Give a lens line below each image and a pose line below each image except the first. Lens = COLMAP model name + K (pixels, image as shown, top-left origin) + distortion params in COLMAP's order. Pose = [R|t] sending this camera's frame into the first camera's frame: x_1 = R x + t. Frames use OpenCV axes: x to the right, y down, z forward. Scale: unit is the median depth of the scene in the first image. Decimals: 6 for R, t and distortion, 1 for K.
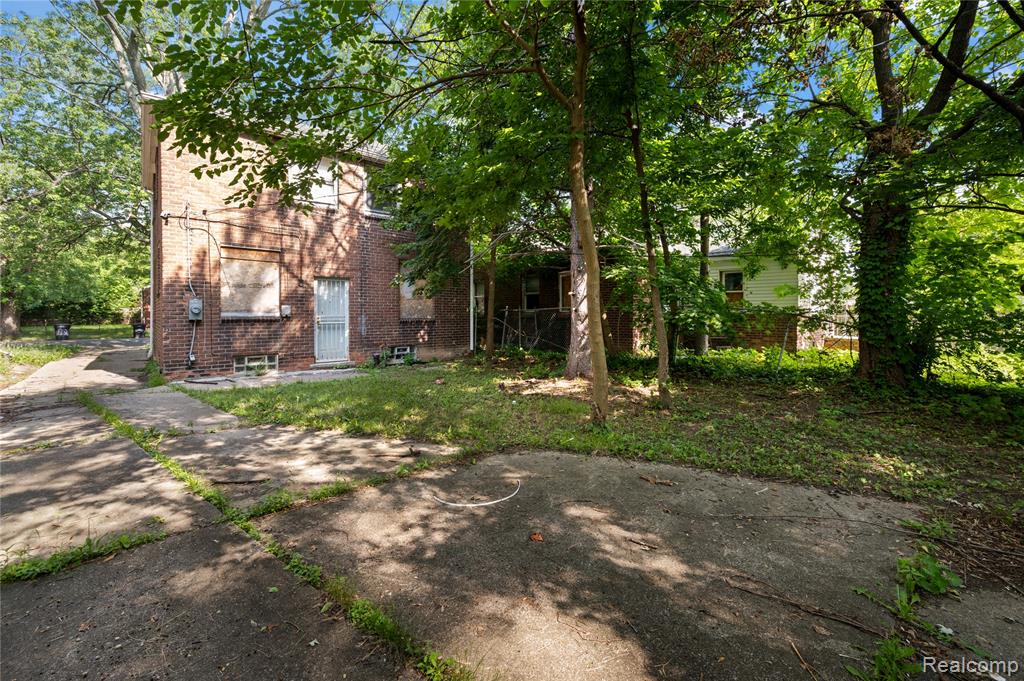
lens RADIAL K [[404.0, 0, 517.1], [0, 404.0, 313.6], [0, 0, 1]] dist [0.002662, -0.000362]
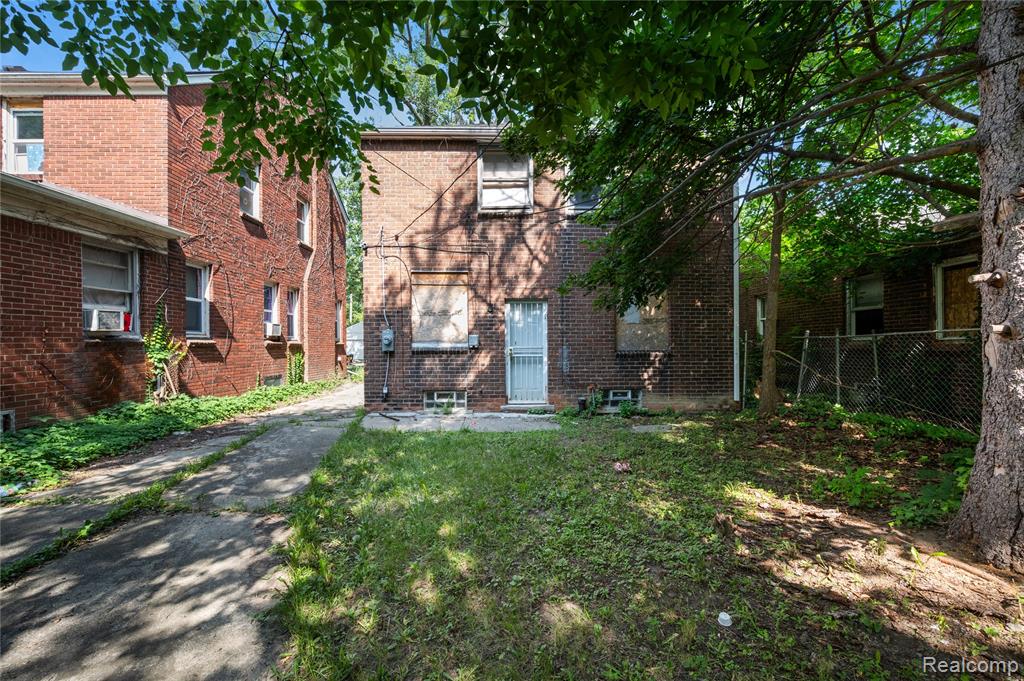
lens RADIAL K [[404.0, 0, 511.5], [0, 404.0, 342.2], [0, 0, 1]] dist [0.002662, -0.000362]
pose [[0.760070, -0.004741, -0.649824, 0.042958], [0.002330, 0.999987, -0.004571, -0.000387], [0.649837, 0.001960, 0.760071, 0.376082]]
